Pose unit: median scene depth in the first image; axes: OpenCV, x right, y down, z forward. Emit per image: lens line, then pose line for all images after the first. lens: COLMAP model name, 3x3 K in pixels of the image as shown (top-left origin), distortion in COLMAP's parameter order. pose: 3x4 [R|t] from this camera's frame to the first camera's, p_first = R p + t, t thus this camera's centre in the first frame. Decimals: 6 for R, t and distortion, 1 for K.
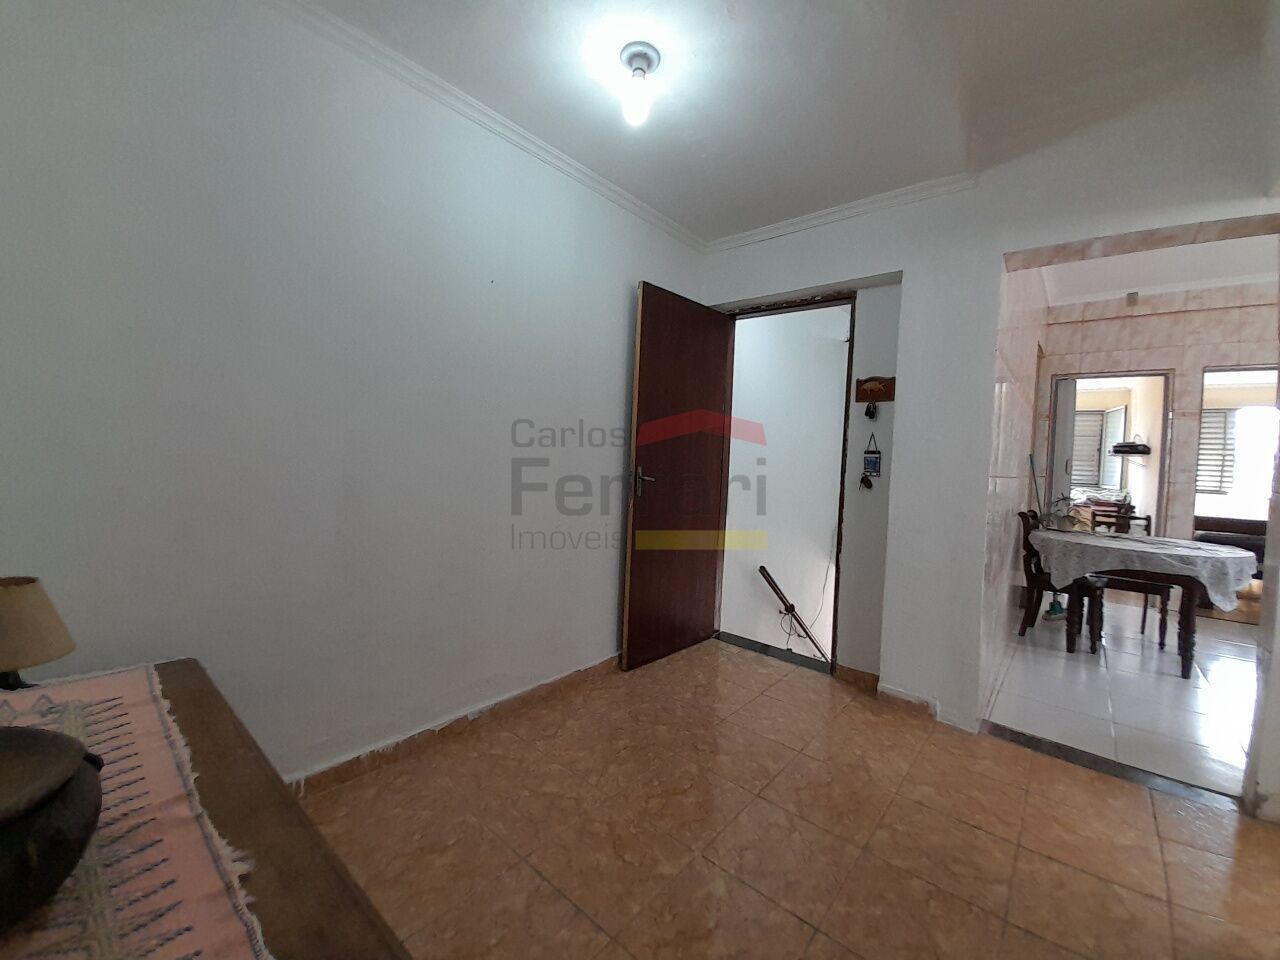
lens RADIAL K [[501.7, 0, 656.1], [0, 501.7, 463.7], [0, 0, 1]] dist [0.042100, -0.024352]
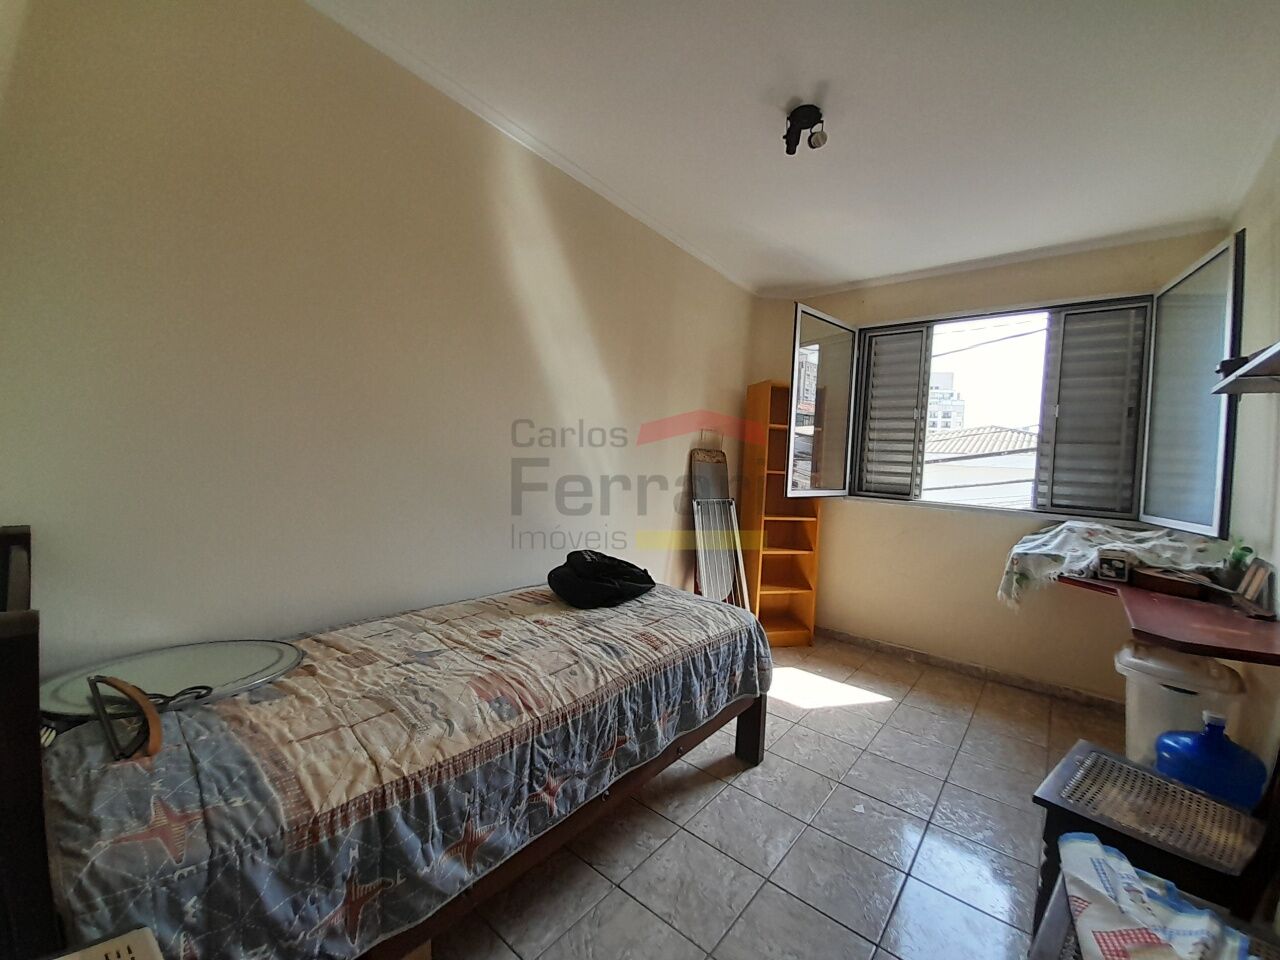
lens RADIAL K [[516.6, 0, 640.0], [0, 516.6, 480.0], [0, 0, 1]] dist [-0.000406, -0.008776]
pose [[0.999975, 0.001879, -0.006773, 0.598059], [-0.001773, 0.999876, 0.015627, 0.016513], [0.006802, -0.015614, 0.999855, 0.726307]]
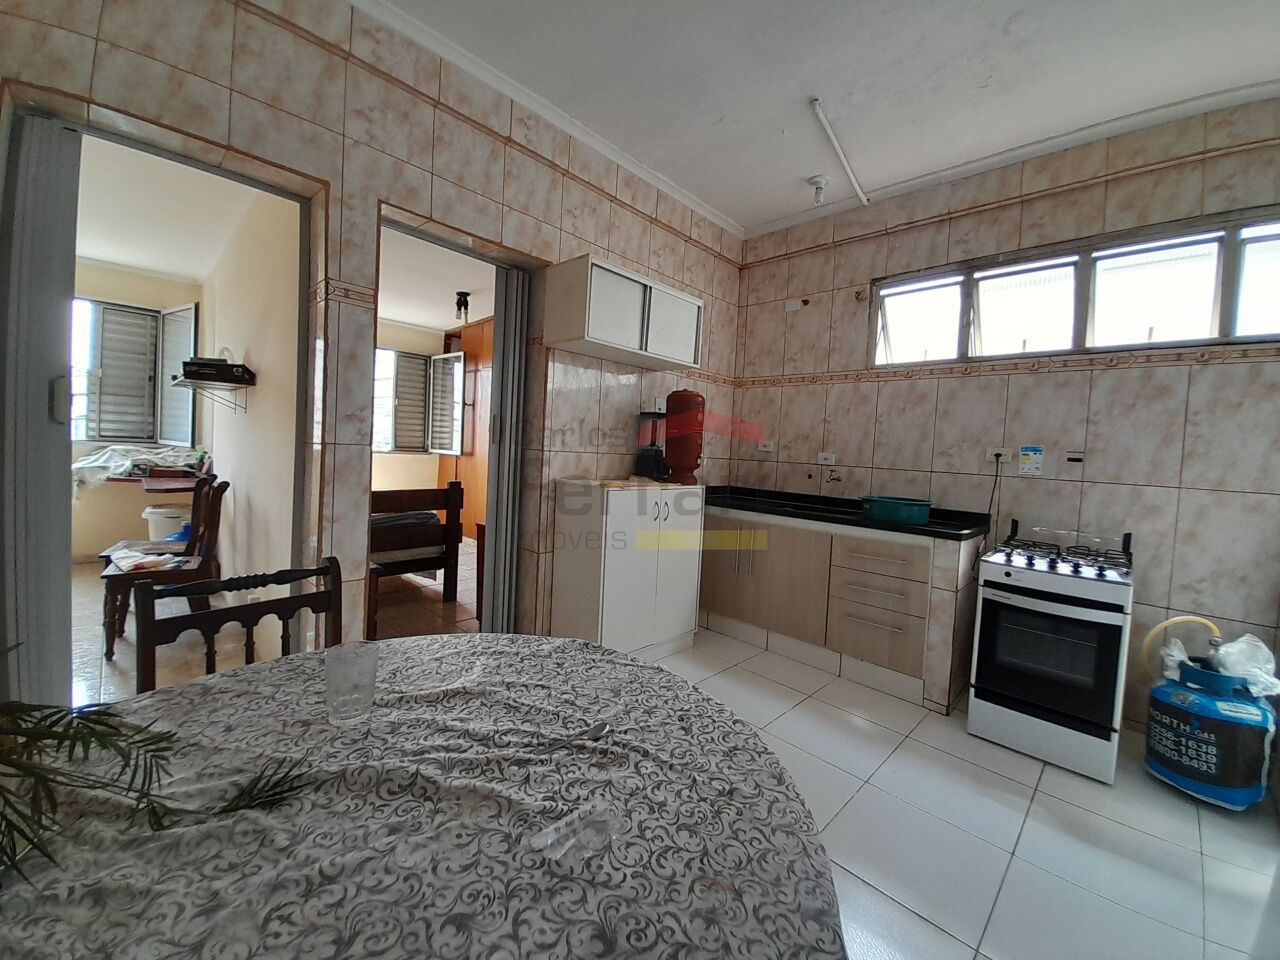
lens RADIAL K [[501.7, 0, 656.1], [0, 501.7, 463.7], [0, 0, 1]] dist [0.042100, -0.024352]
pose [[0.080829, -0.075995, 0.993827, 0.366563], [-0.031335, 0.996403, 0.078740, 0.006543], [-0.996235, -0.037506, 0.078157, 0.423076]]
